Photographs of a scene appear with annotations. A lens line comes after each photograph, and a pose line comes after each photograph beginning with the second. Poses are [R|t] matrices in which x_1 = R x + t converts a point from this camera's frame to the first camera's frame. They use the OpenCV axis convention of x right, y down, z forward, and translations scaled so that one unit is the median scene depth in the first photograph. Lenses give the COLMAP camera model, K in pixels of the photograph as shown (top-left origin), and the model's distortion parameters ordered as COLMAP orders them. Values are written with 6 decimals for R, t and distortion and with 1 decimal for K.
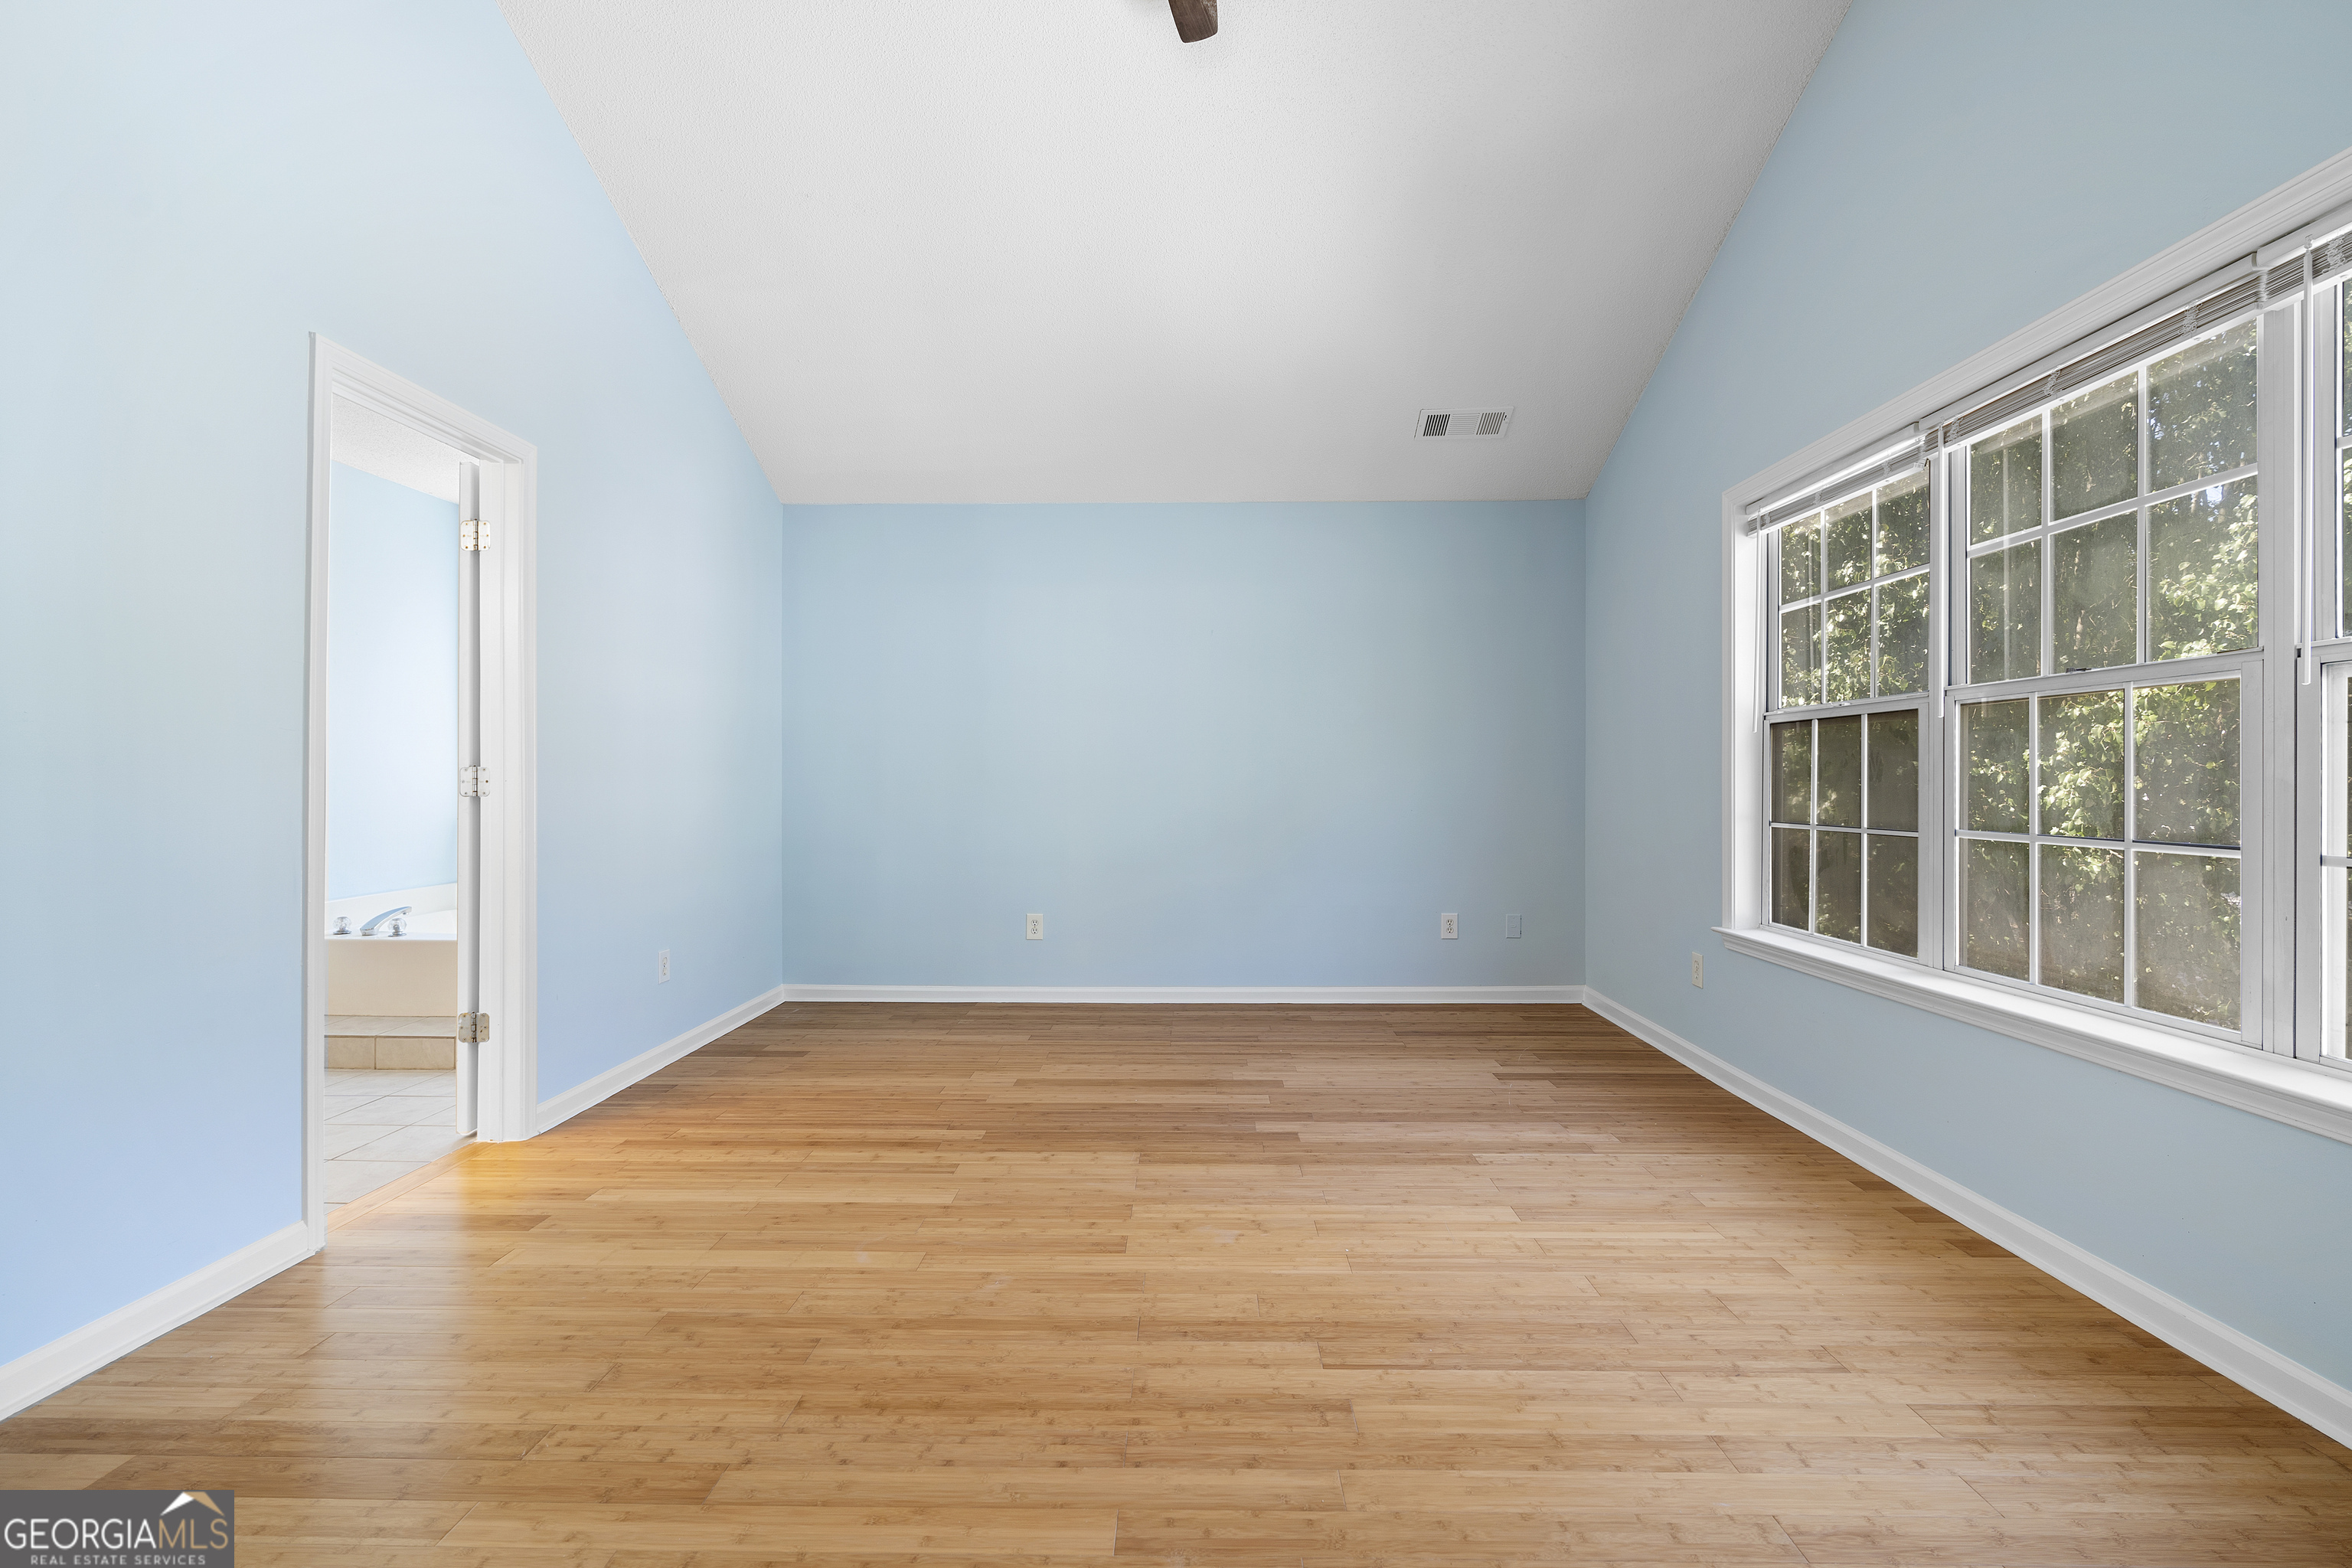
lens RADIAL K [[1068.1, 0, 1176.0], [0, 1068.1, 784.0], [0, 0, 1]] dist [-0.015413, 0.006544]
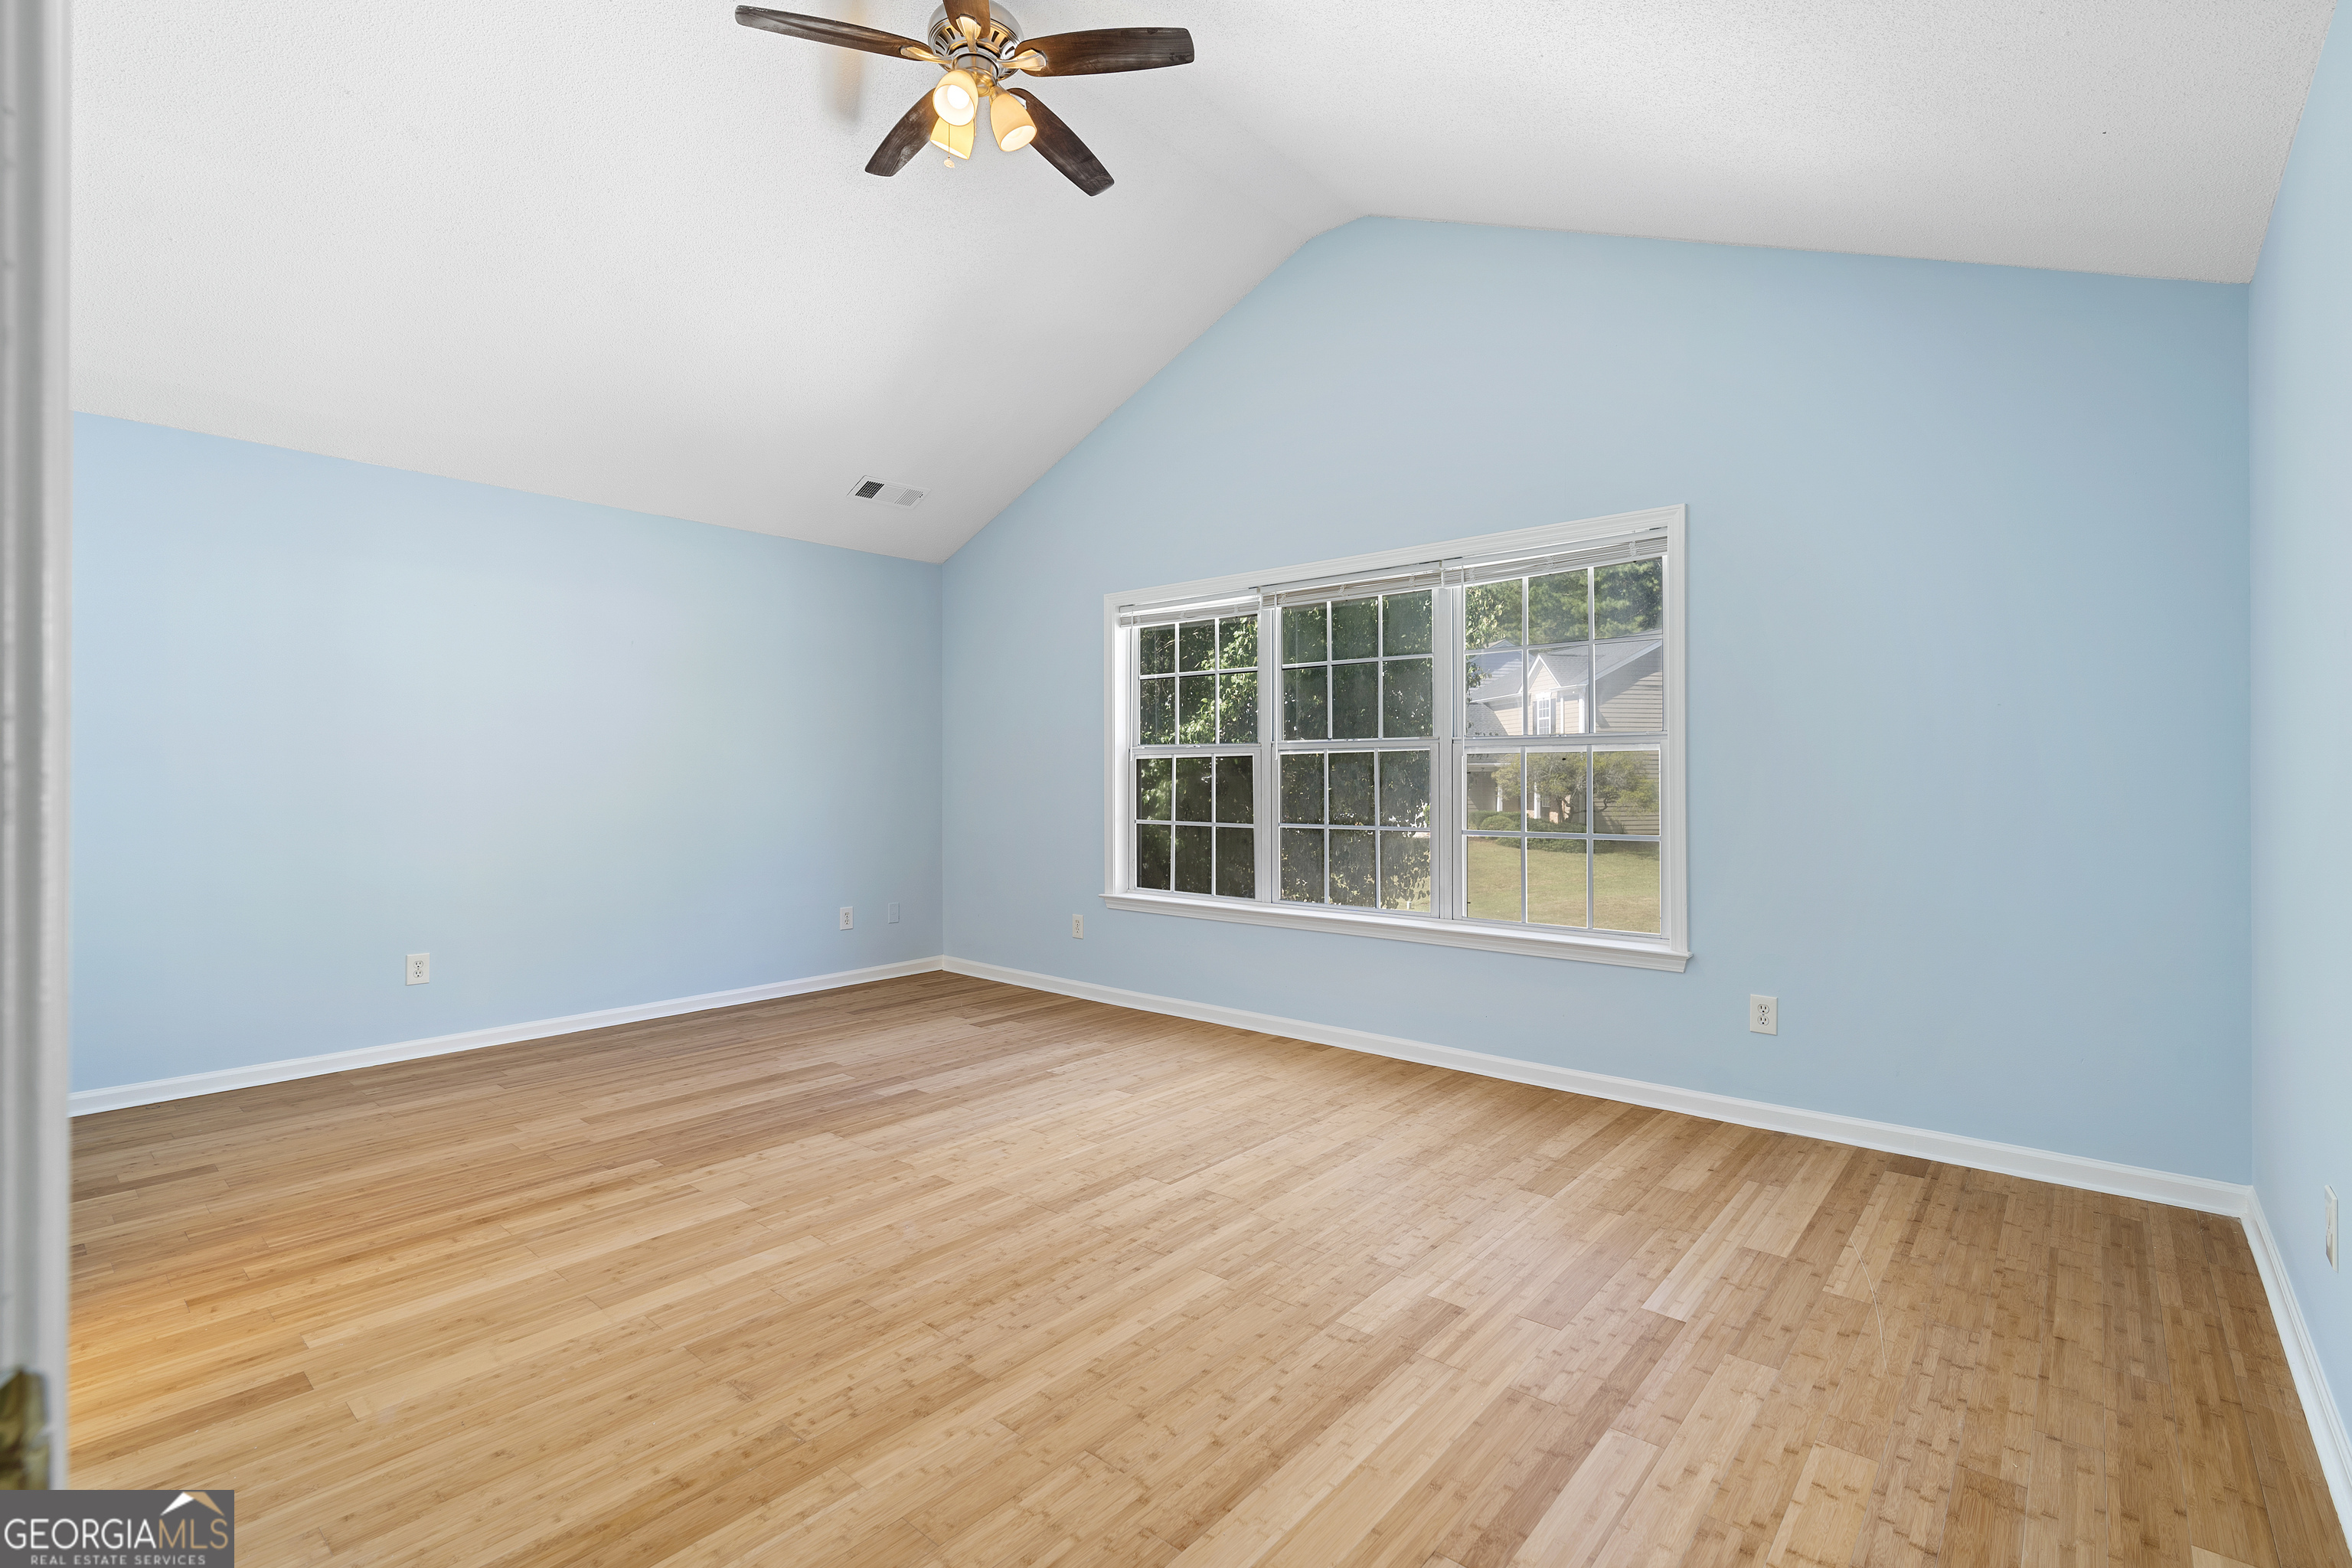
lens RADIAL K [[1057.7, 0, 1172.0], [0, 1057.7, 778.7], [0, 0, 1]] dist [-0.015932, 0.005786]
pose [[0.644207, -0.003034, 0.764845, -0.714975], [0.002441, 0.999995, 0.001910, -0.034079], [-0.764847, 0.000637, 0.644211, -0.001259]]
